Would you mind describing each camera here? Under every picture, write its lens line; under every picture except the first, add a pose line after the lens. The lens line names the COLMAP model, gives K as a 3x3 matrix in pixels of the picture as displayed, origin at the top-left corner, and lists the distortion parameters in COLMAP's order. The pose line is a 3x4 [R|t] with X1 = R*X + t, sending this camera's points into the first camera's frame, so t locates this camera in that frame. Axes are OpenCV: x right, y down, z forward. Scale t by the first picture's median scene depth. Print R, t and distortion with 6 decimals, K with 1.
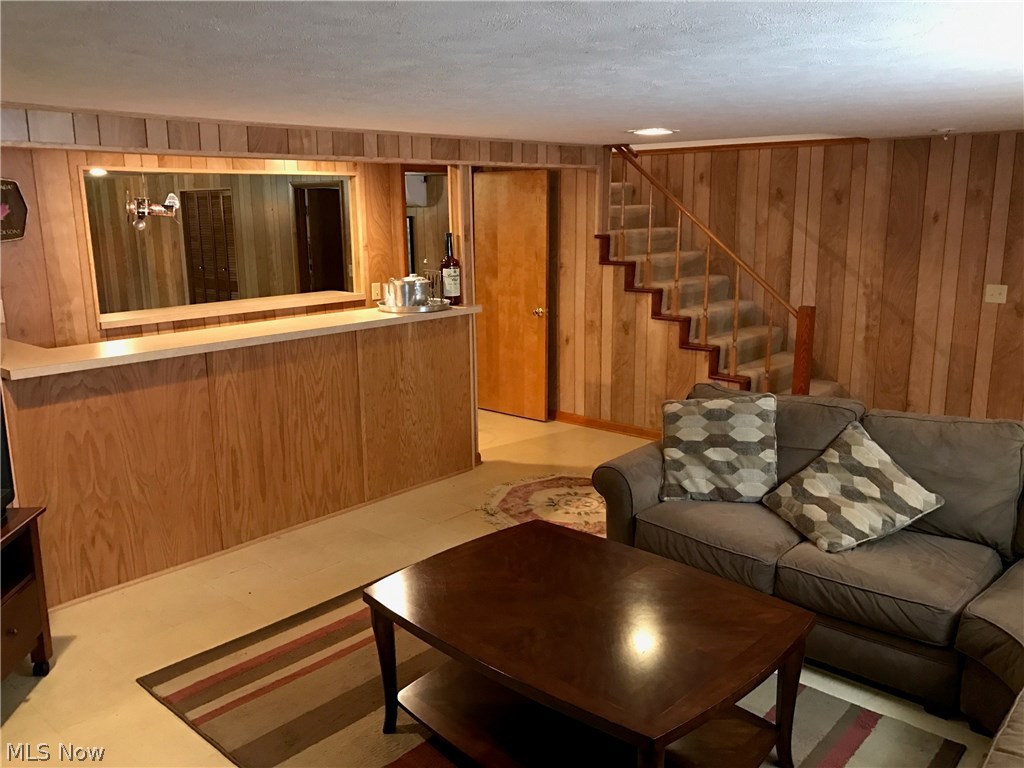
lens RADIAL K [[830.0, 0, 515.0], [0, 830.0, 389.4], [0, 0, 1]] dist [-0.000533, -0.019756]
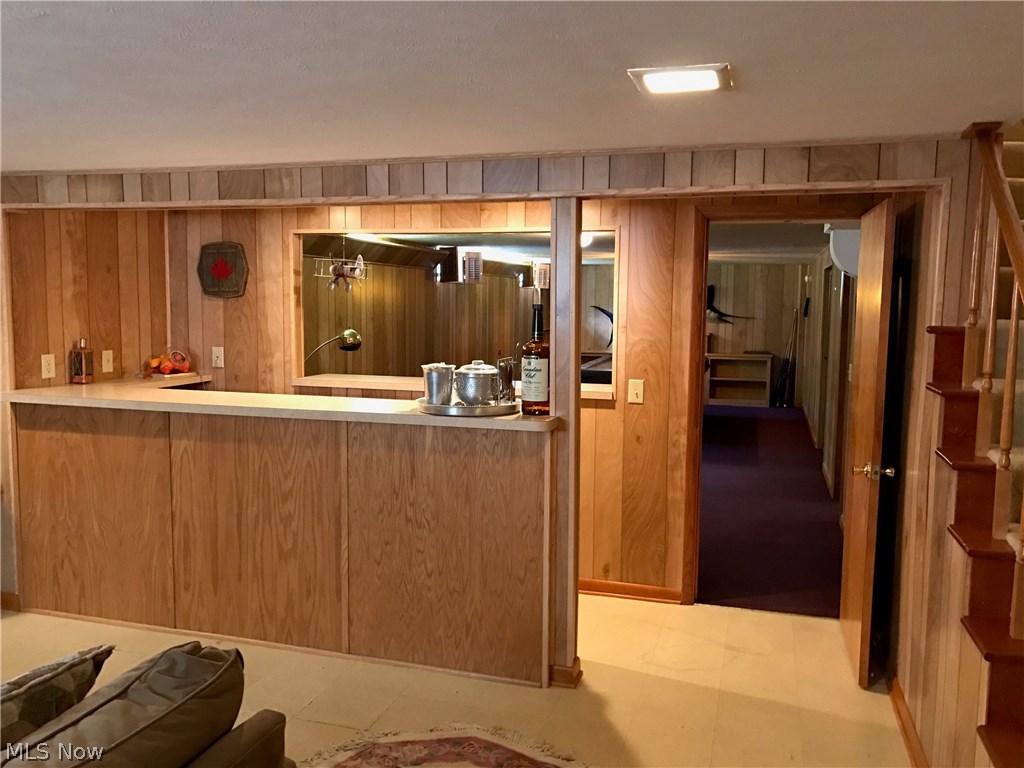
lens RADIAL K [[830.0, 0, 511.6], [0, 830.0, 377.7], [0, 0, 1]] dist [-0.000533, -0.019756]
pose [[0.433611, 0.098199, -0.895733, 0.570079], [-0.212023, 0.977254, 0.004499, -0.152019], [0.875801, 0.187965, 0.444569, 0.820885]]
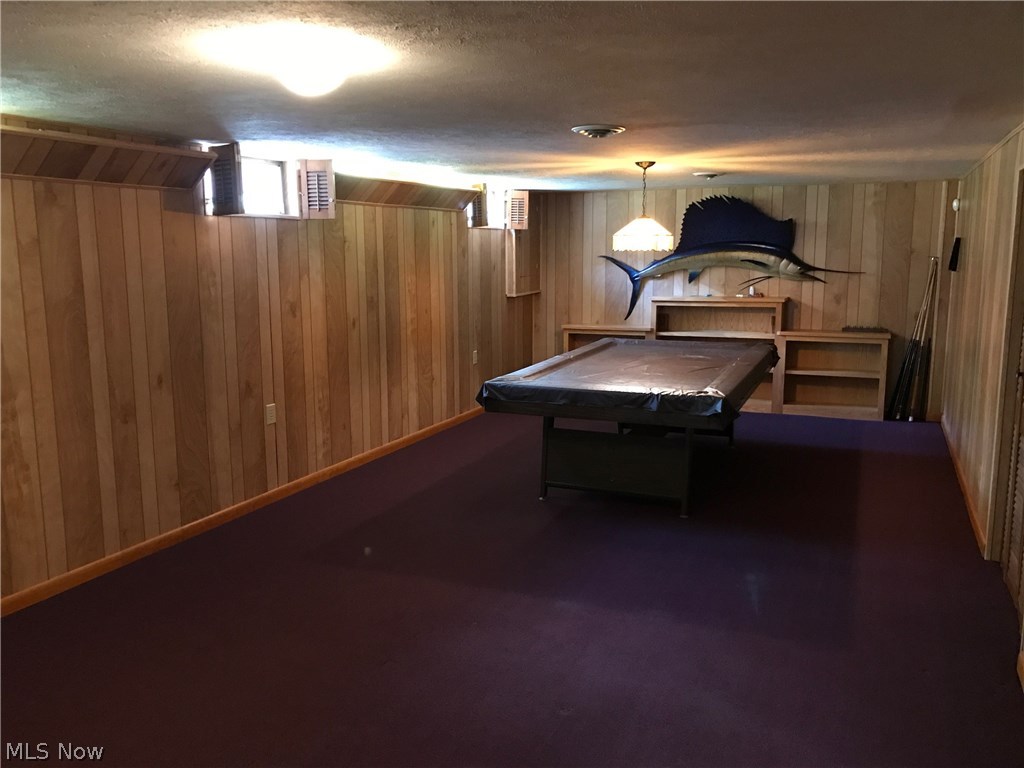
lens RADIAL K [[830.0, 0, 517.6], [0, 830.0, 376.8], [0, 0, 1]] dist [-0.000533, -0.019756]
pose [[0.329091, 0.154006, -0.931655, 0.306927], [-0.207708, 0.974254, 0.087679, -0.203055], [0.921171, 0.164658, 0.352607, 1.058229]]
